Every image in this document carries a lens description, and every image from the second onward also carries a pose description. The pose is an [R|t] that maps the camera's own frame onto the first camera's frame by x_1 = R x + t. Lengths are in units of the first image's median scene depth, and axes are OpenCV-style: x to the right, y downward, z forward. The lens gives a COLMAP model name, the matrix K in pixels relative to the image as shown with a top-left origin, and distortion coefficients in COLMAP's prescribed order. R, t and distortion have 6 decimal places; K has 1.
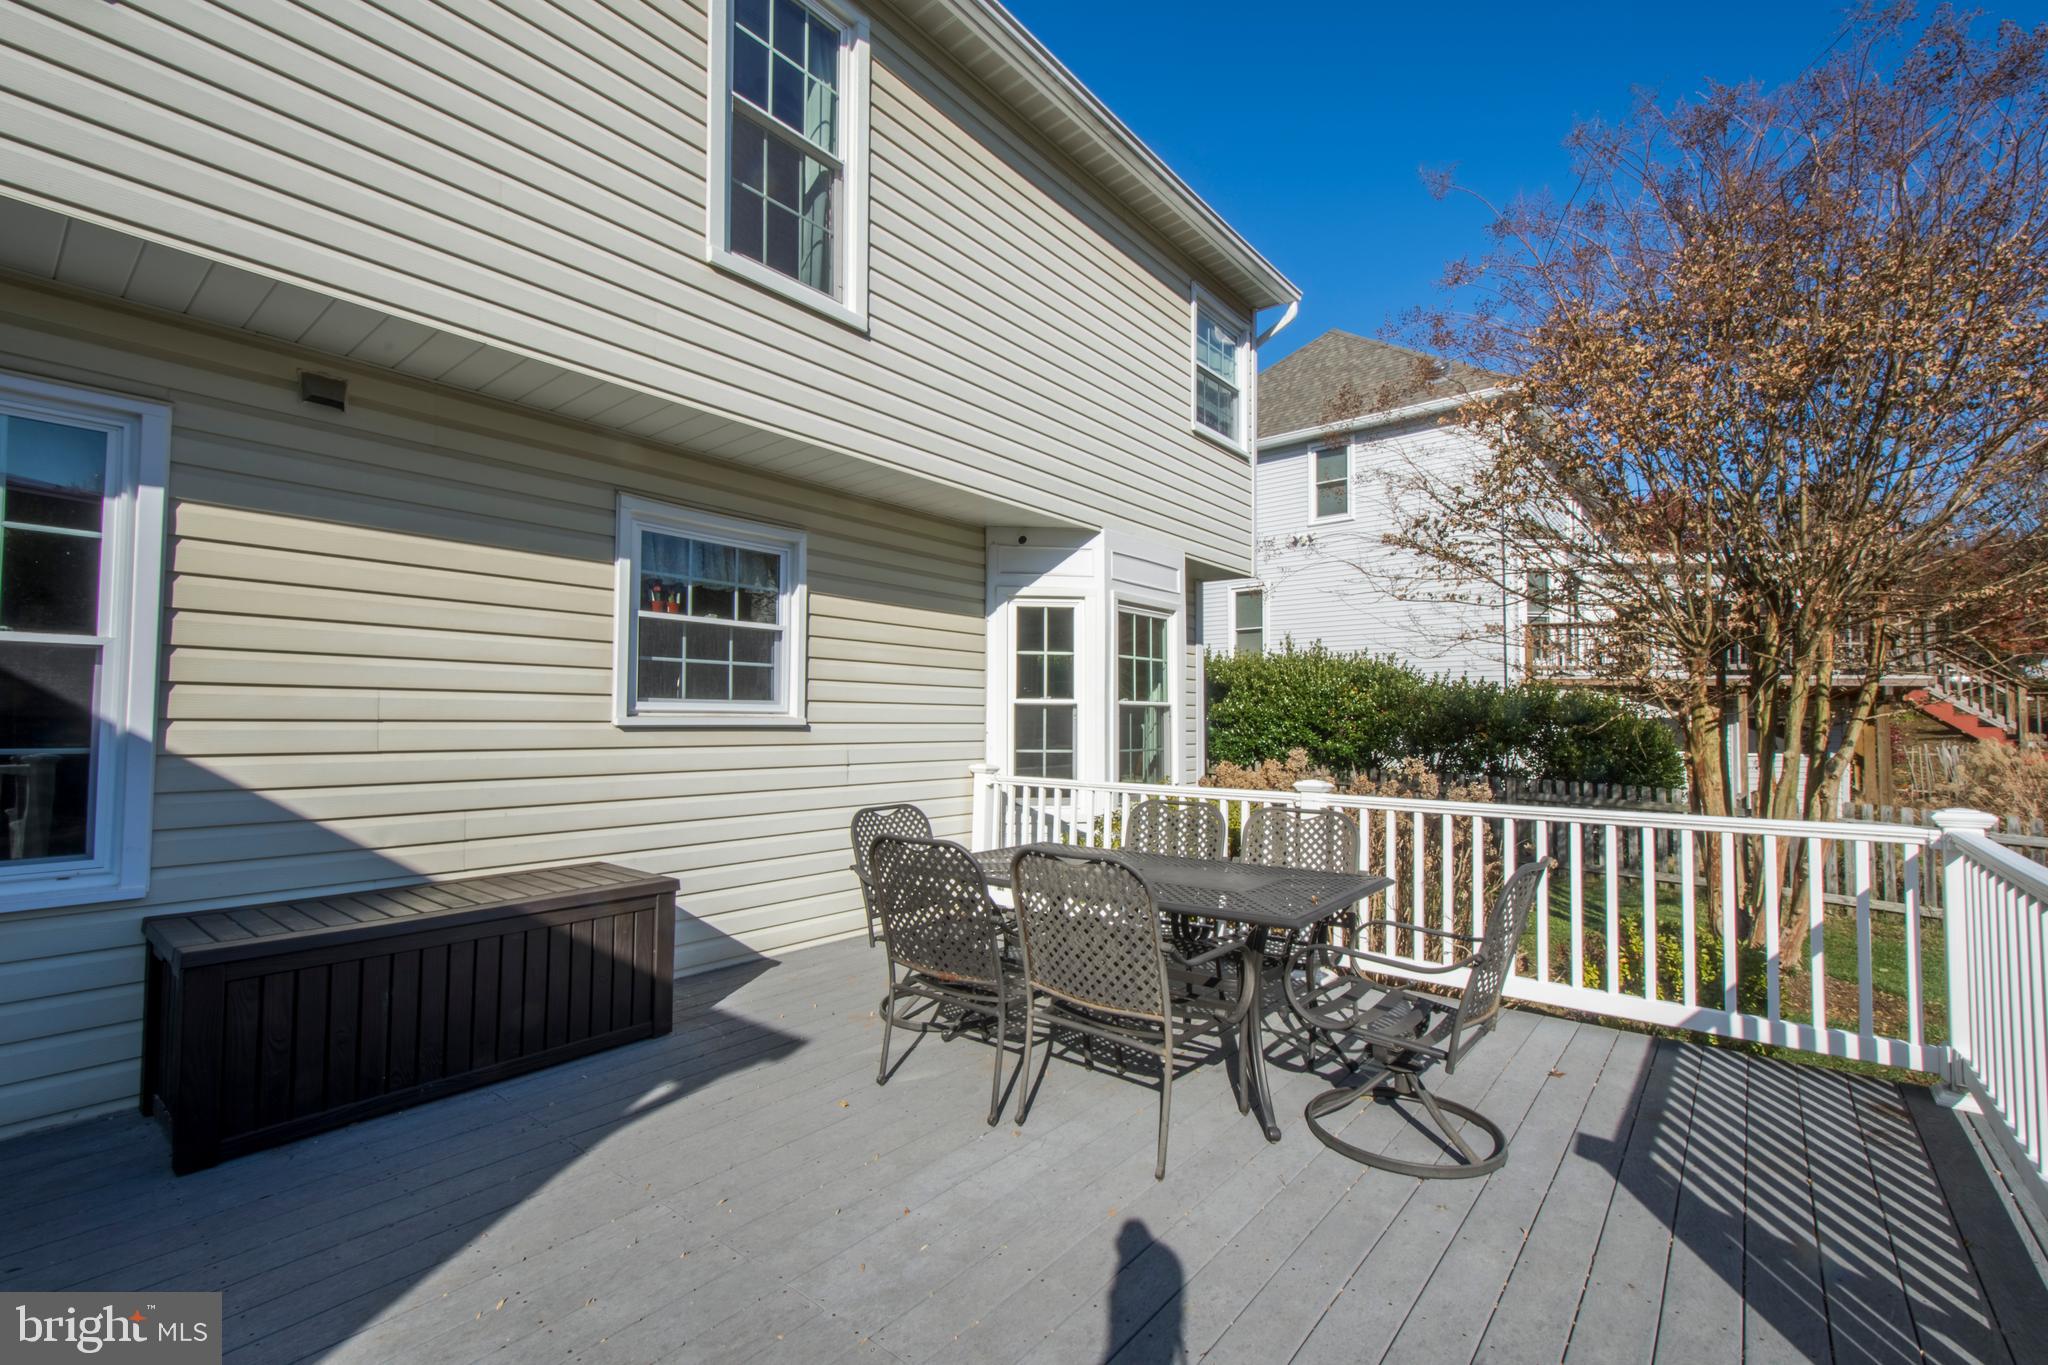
lens RADIAL K [[889.8, 0, 1014.9], [0, 889.8, 688.1], [0, 0, 1]] dist [0.012704, -0.001006]
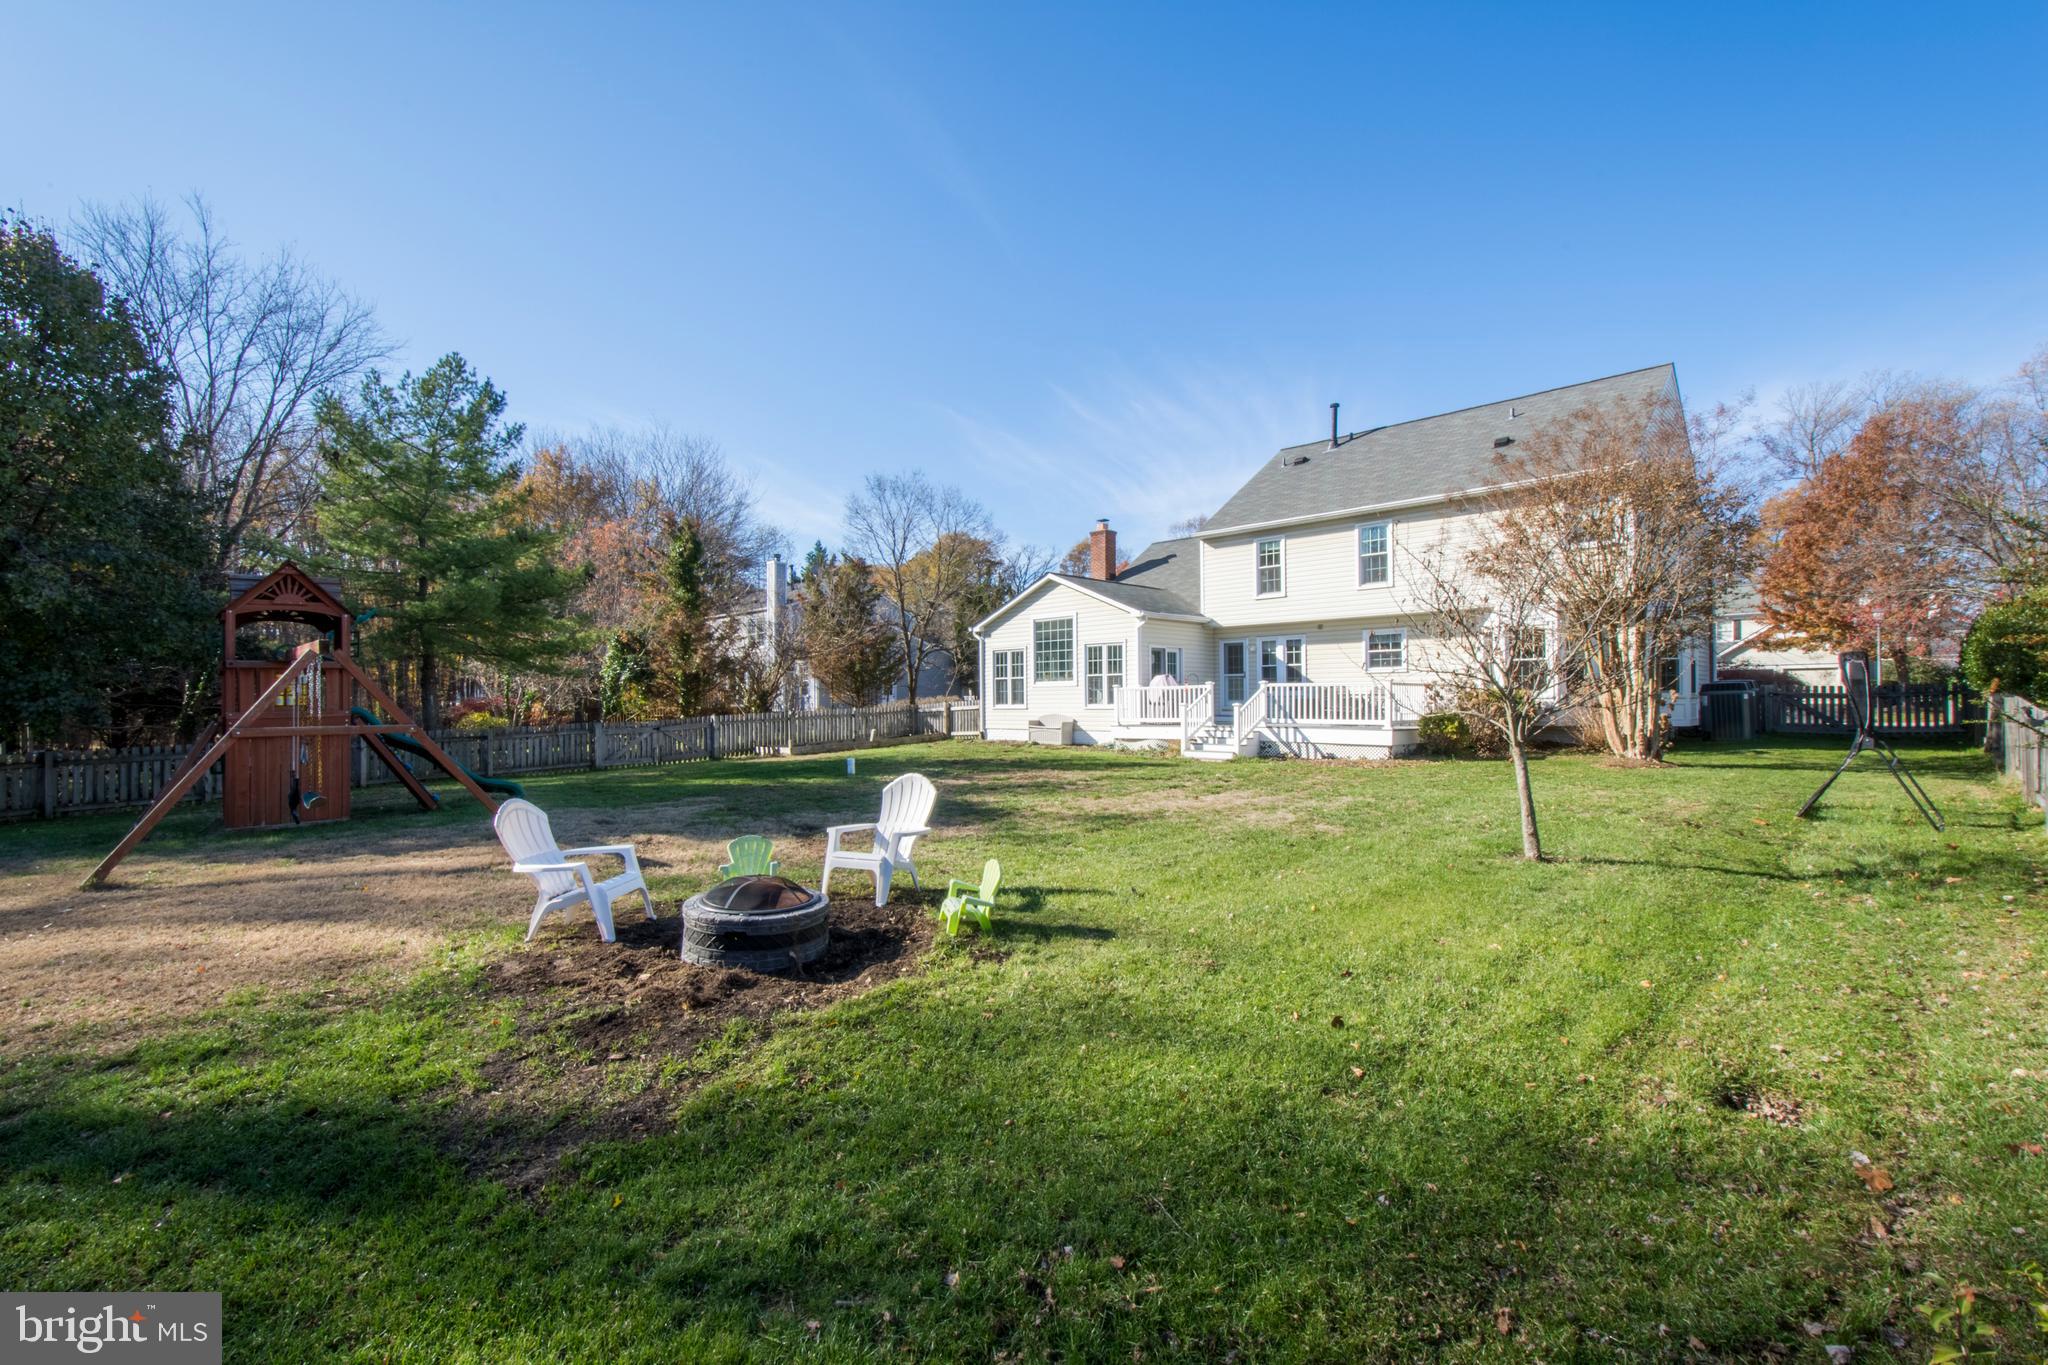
lens RADIAL K [[898.9, 0, 1014.7], [0, 898.9, 691.3], [0, 0, 1]] dist [0.015672, -0.022080]
pose [[-0.095340, -0.015703, -0.995321, 4.963494], [0.047699, 0.998655, -0.020325, 0.156931], [0.994301, -0.049413, -0.094463, -0.562885]]
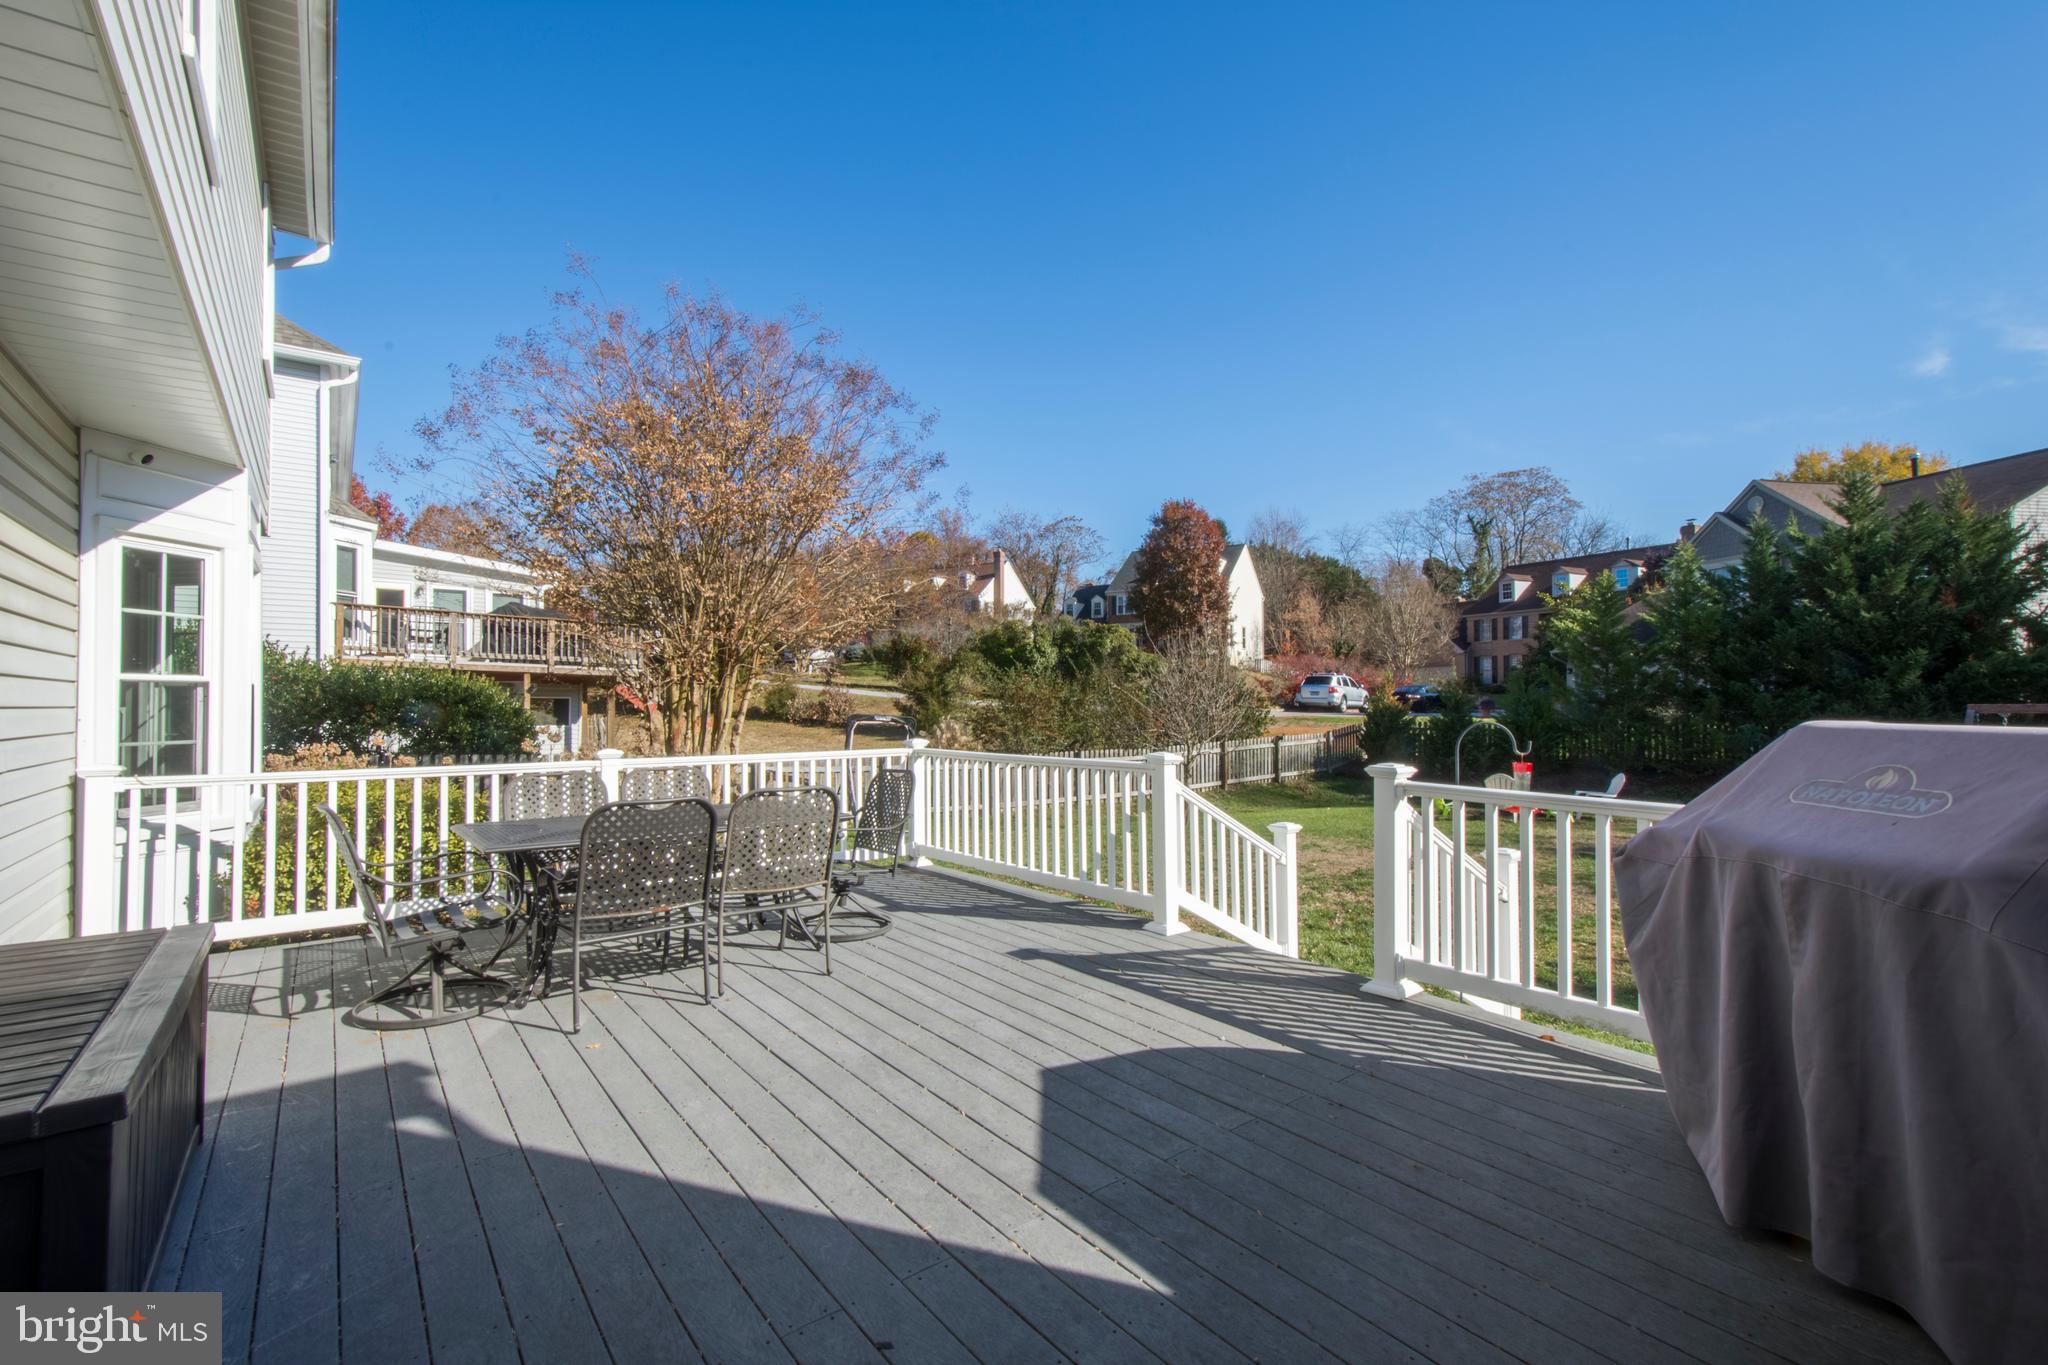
lens RADIAL K [[889.8, 0, 1014.9], [0, 889.8, 688.1], [0, 0, 1]] dist [0.012704, -0.001006]
pose [[0.224389, 0.011694, 0.974430, -0.800296], [-0.035487, 0.999363, -0.003821, 0.002240], [-0.973853, -0.033722, 0.224661, 0.171341]]
